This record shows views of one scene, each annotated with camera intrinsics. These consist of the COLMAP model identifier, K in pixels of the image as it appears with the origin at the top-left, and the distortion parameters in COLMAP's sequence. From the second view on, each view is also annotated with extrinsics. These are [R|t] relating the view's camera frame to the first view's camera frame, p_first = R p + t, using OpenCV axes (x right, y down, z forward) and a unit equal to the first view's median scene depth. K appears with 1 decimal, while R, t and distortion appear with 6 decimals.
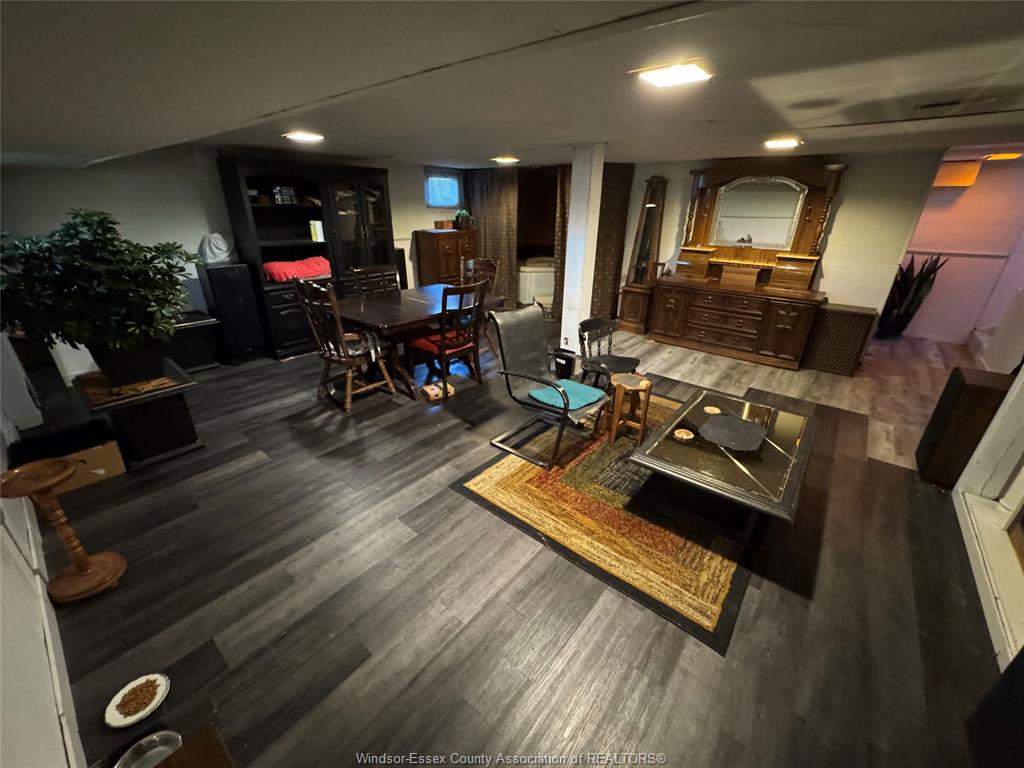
lens RADIAL K [[408.8, 0, 512.0], [0, 408.8, 384.0], [0, 0, 1]] dist [-0.002722, -0.000104]
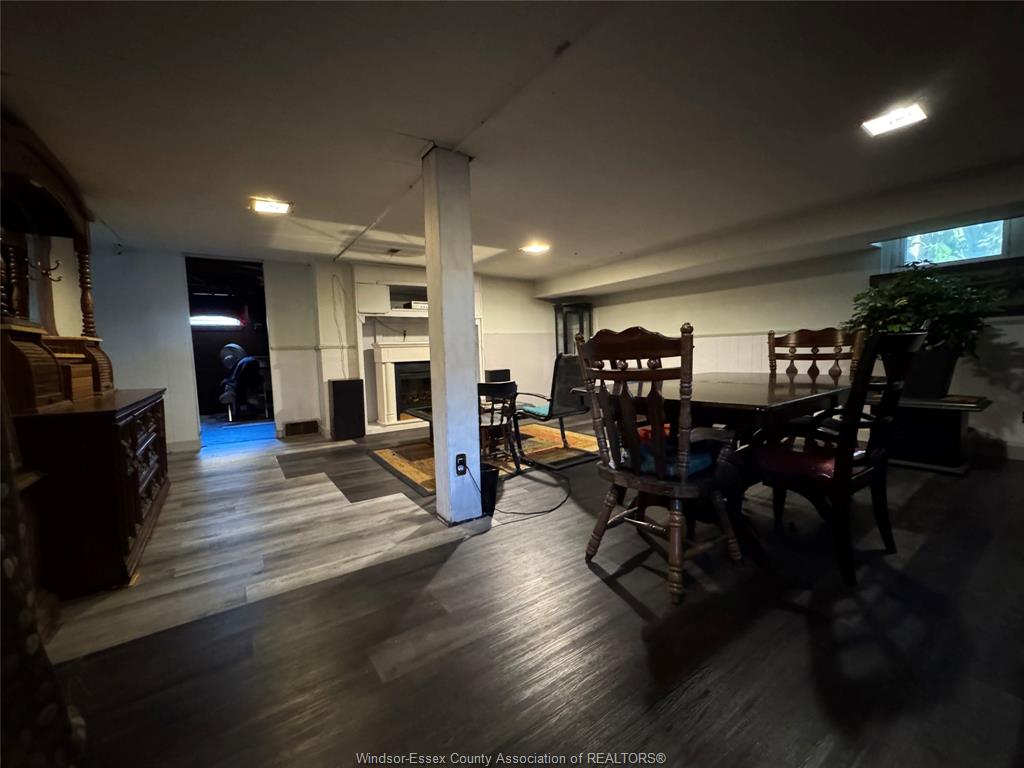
lens RADIAL K [[408.8, 0, 512.0], [0, 408.8, 384.0], [0, 0, 1]] dist [-0.002722, -0.000104]
pose [[-0.960460, -0.006830, 0.278334, -0.142590], [0.128828, 0.875339, 0.466031, -0.781404], [-0.246820, 0.483461, -0.839848, 2.375503]]
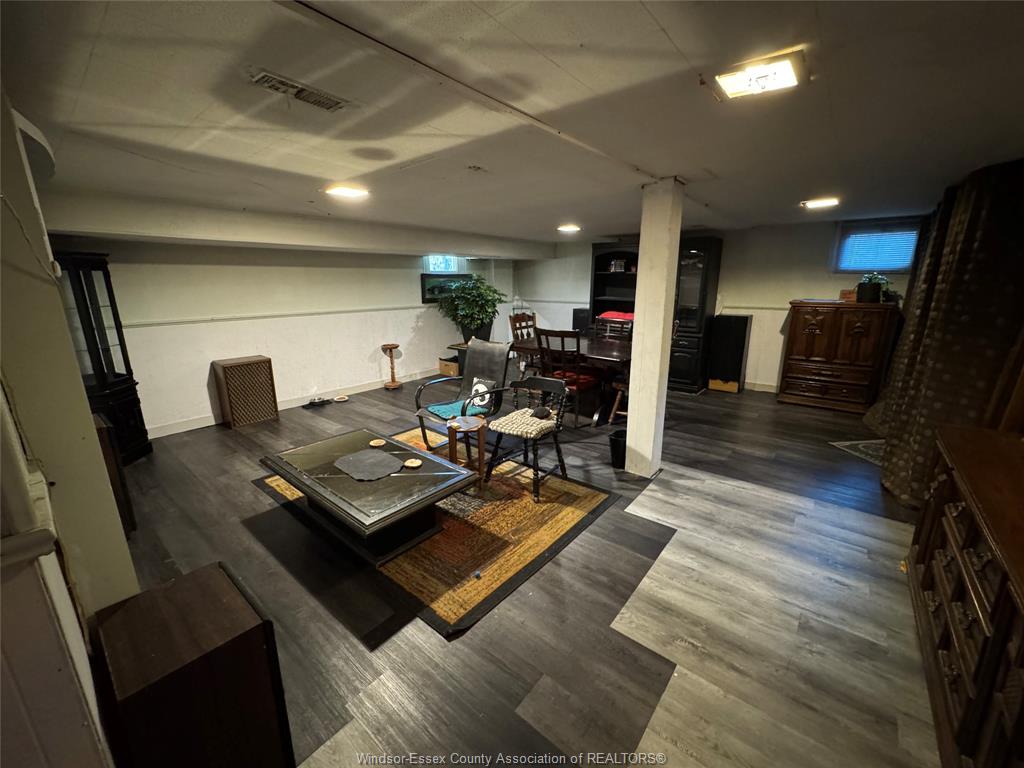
lens RADIAL K [[407.0, 0, 512.0], [0, 407.0, 384.0], [0, 0, 1]] dist [-0.001956, -0.000278]
pose [[-0.002318, 0.235394, -0.971897, 1.443621], [-0.399336, 0.890824, 0.216711, -0.415902], [0.916802, 0.388616, 0.091936, 1.125776]]
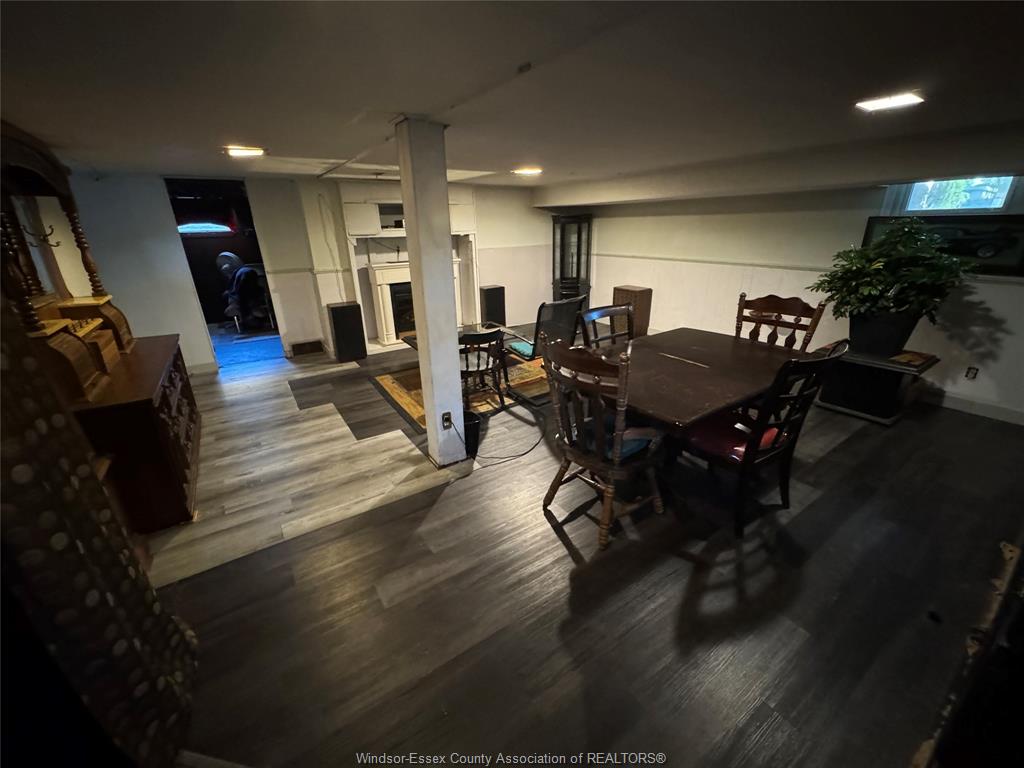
lens RADIAL K [[408.8, 0, 512.0], [0, 408.8, 384.0], [0, 0, 1]] dist [-0.002722, -0.000104]
pose [[-0.955525, -0.101477, 0.276902, -0.232842], [0.126917, 0.706043, 0.696704, -1.011514], [-0.266204, 0.700861, -0.661762, 2.317463]]
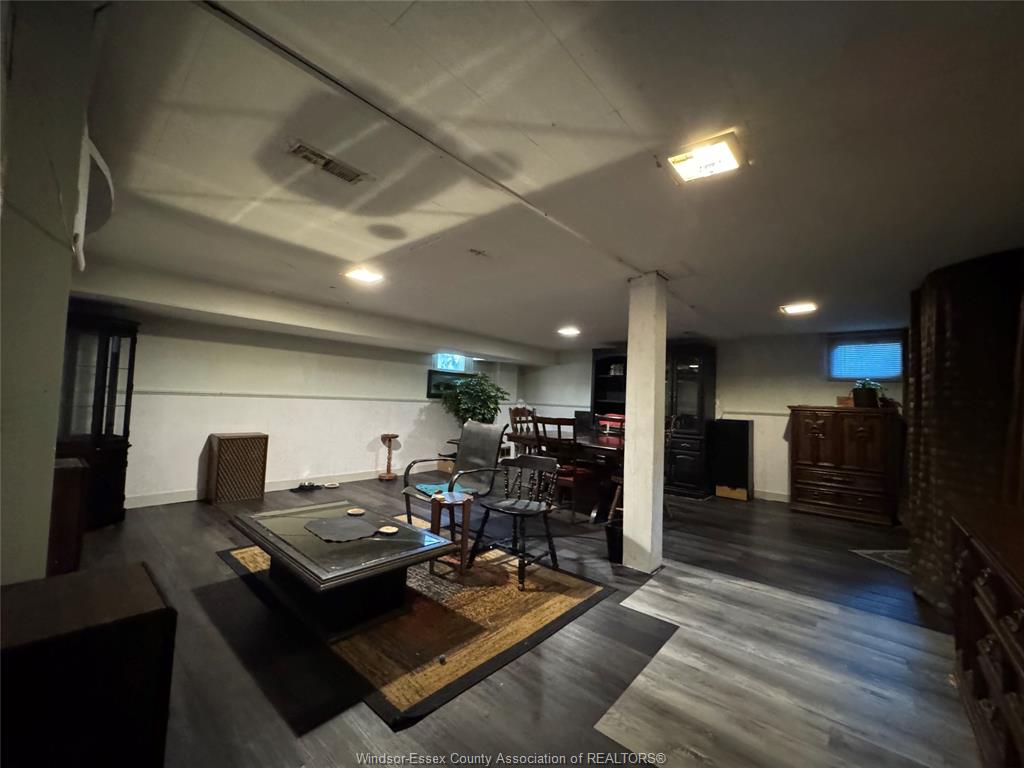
lens RADIAL K [[408.8, 0, 512.0], [0, 408.8, 384.0], [0, 0, 1]] dist [-0.002722, -0.000104]
pose [[-0.027577, -0.053447, -0.998190, 1.461584], [-0.439303, 0.897620, -0.035926, -0.320147], [0.897915, 0.437517, -0.048234, 1.221926]]
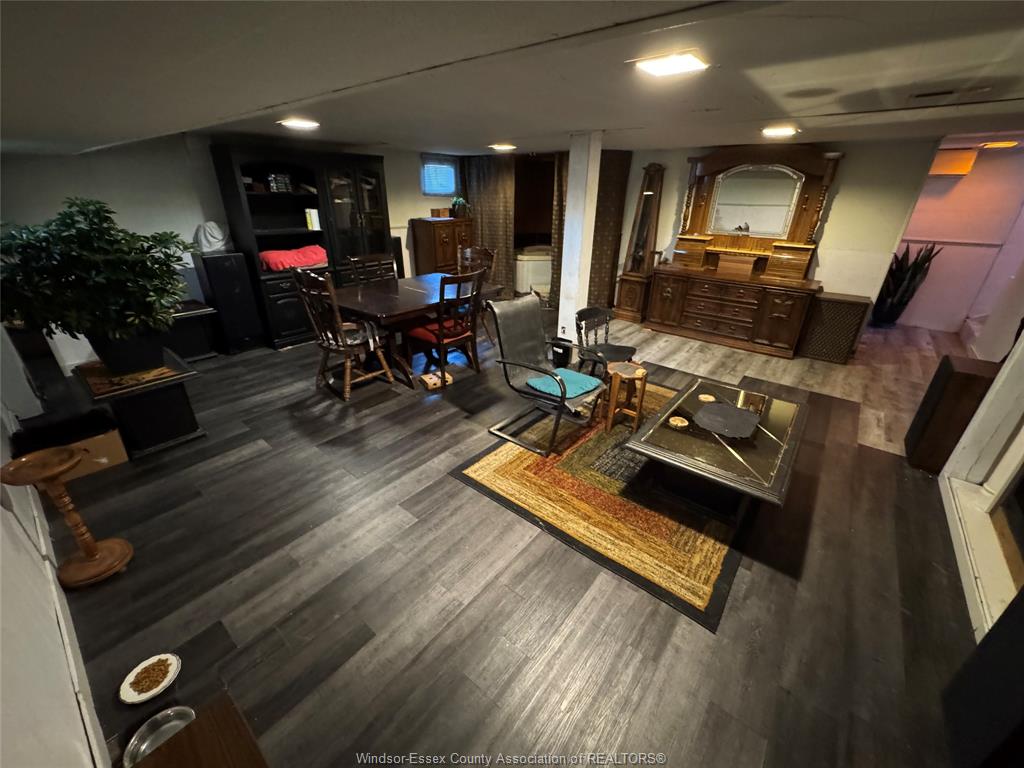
lens RADIAL K [[408.8, 0, 512.0], [0, 408.8, 384.0], [0, 0, 1]] dist [-0.002722, -0.000104]
pose [[0.999973, -0.002643, 0.006909, -0.001698], [0.002457, 0.999636, 0.026873, 0.000621], [-0.006977, -0.026855, 0.999615, -0.012478]]
